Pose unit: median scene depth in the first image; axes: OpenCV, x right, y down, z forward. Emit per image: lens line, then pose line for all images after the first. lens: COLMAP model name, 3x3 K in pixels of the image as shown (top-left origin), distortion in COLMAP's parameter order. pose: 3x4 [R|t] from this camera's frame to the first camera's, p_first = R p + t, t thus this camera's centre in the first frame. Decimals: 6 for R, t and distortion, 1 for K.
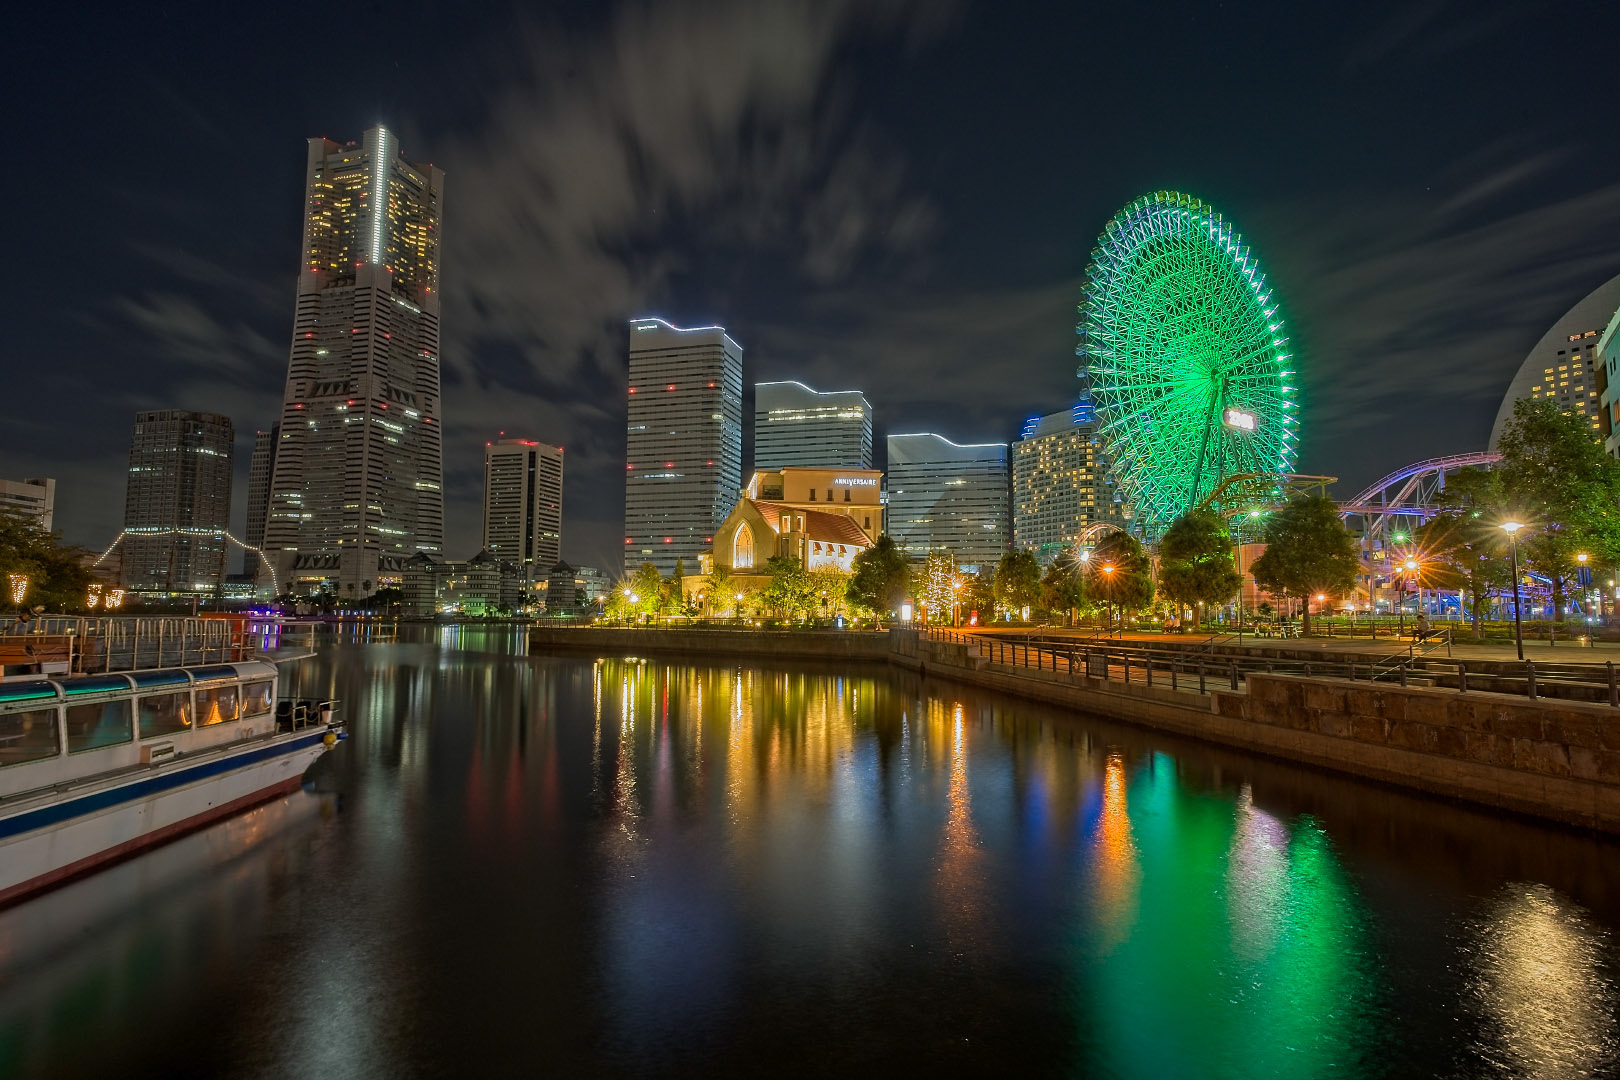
lens RADIAL K [[882.4, 0, 810.0], [0, 882.4, 540.0], [0, 0, 1]] dist [-0.001841, 0.008640]
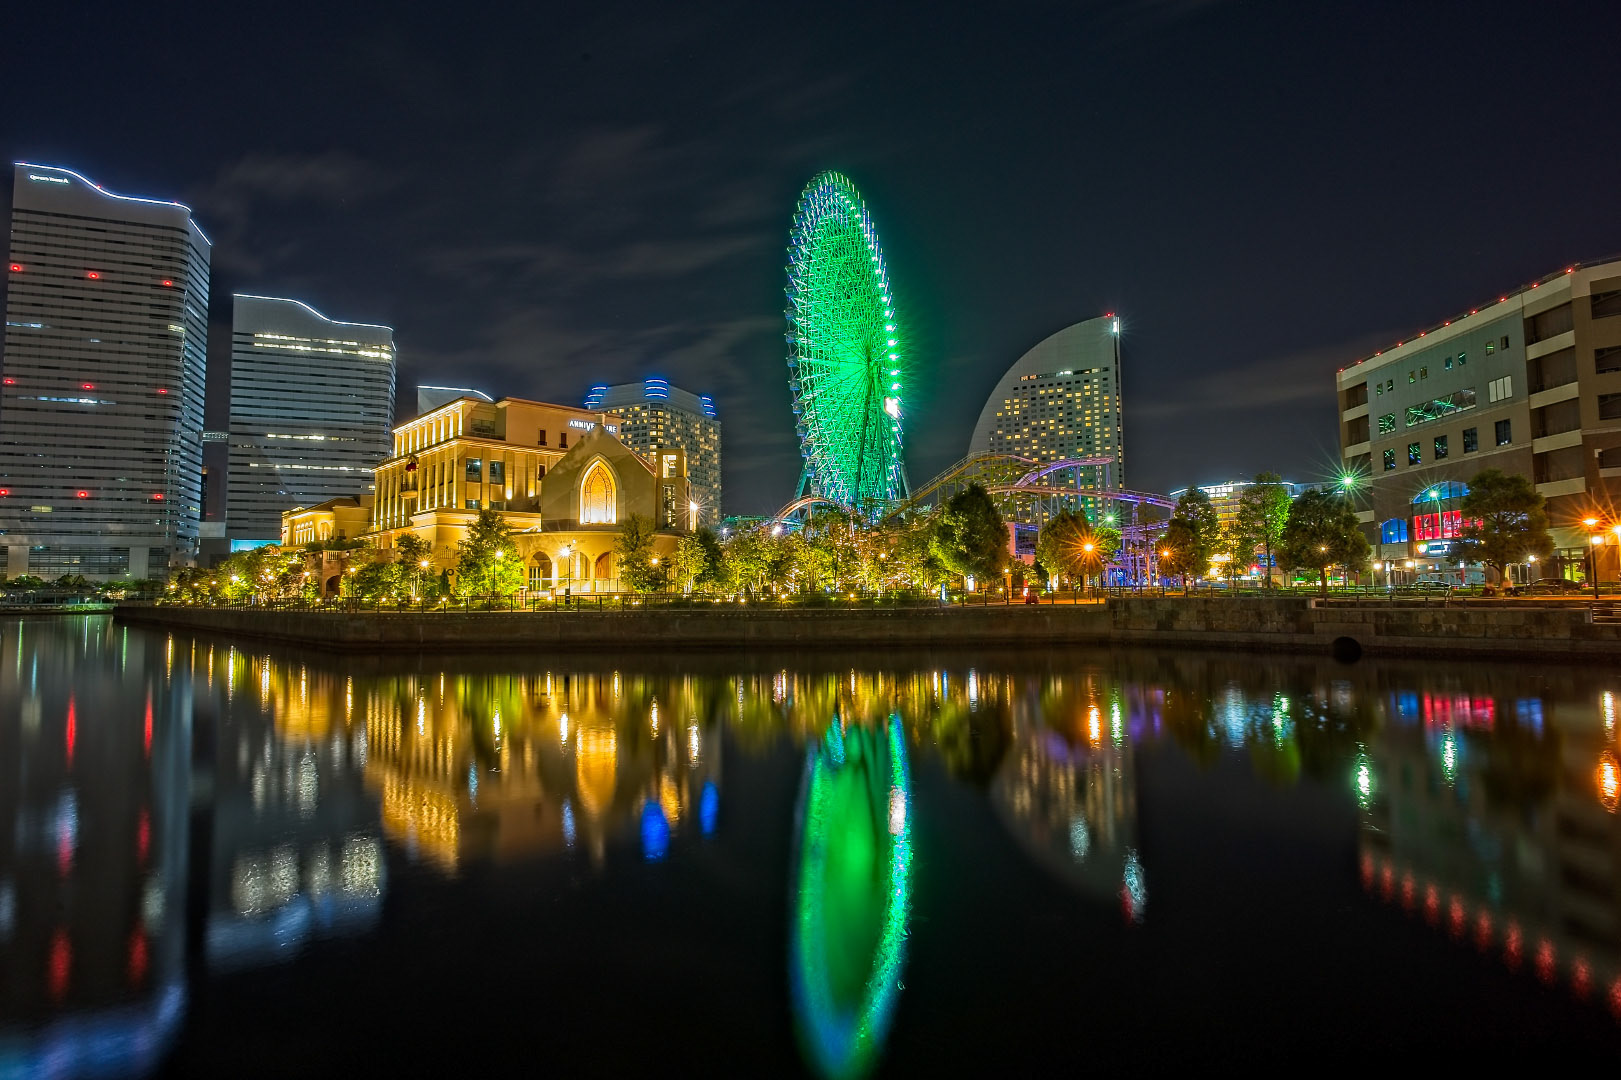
lens RADIAL K [[883.0, 0, 810.5], [0, 883.0, 540.0], [0, 0, 1]] dist [-0.001841, 0.008640]
pose [[0.809853, 0.028753, 0.585928, -0.103953], [-0.039361, 0.999211, 0.005369, 0.010051], [-0.585311, -0.027411, 0.810346, 0.097479]]
